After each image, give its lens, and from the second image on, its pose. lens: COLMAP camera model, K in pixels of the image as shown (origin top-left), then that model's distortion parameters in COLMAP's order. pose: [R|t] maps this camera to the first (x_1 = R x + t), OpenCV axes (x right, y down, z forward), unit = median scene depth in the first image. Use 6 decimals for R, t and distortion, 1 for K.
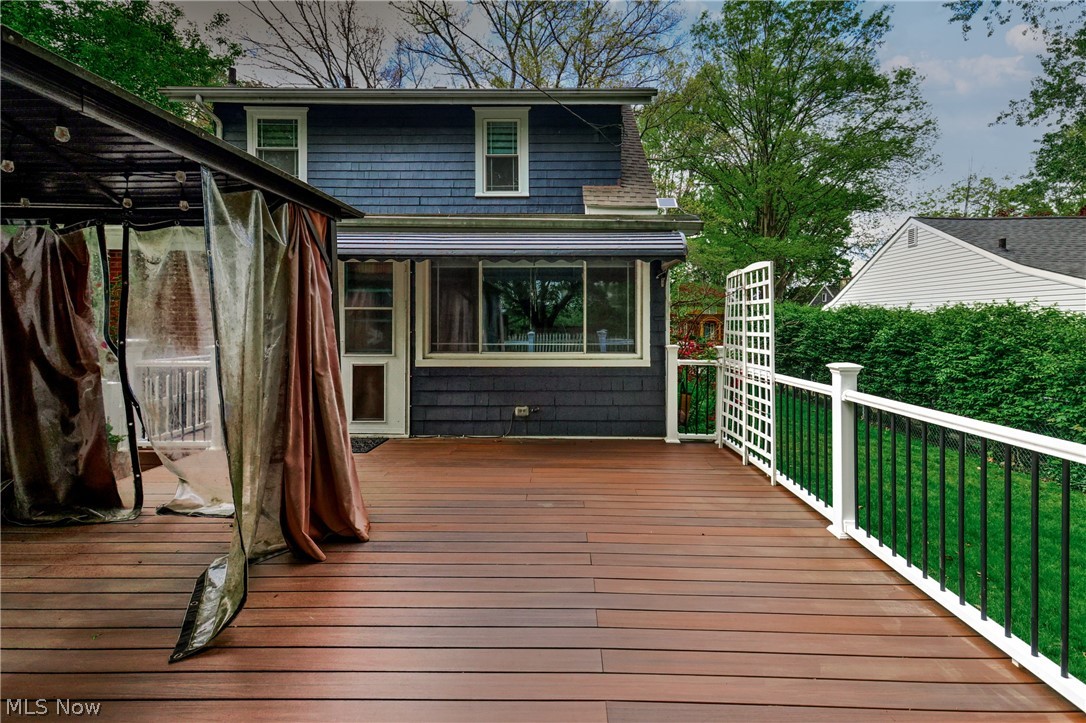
lens RADIAL K [[511.7, 0, 544.9], [0, 511.7, 322.8], [0, 0, 1]] dist [0.028306, 0.000409]
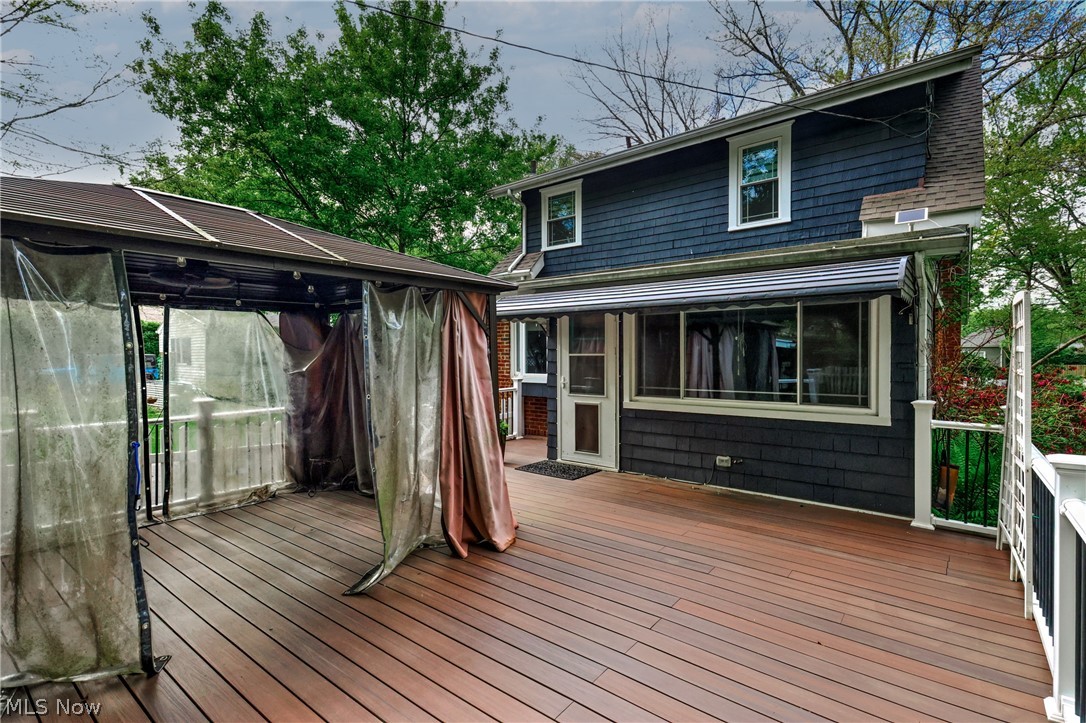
lens RADIAL K [[499.4, 0, 543.0], [0, 499.4, 361.5], [0, 0, 1]] dist [0.028204, 0.000299]
pose [[0.795666, 0.002639, -0.605729, 0.250535], [0.009084, 0.999826, 0.016289, -0.031714], [0.605667, -0.018463, 0.795504, 0.052263]]
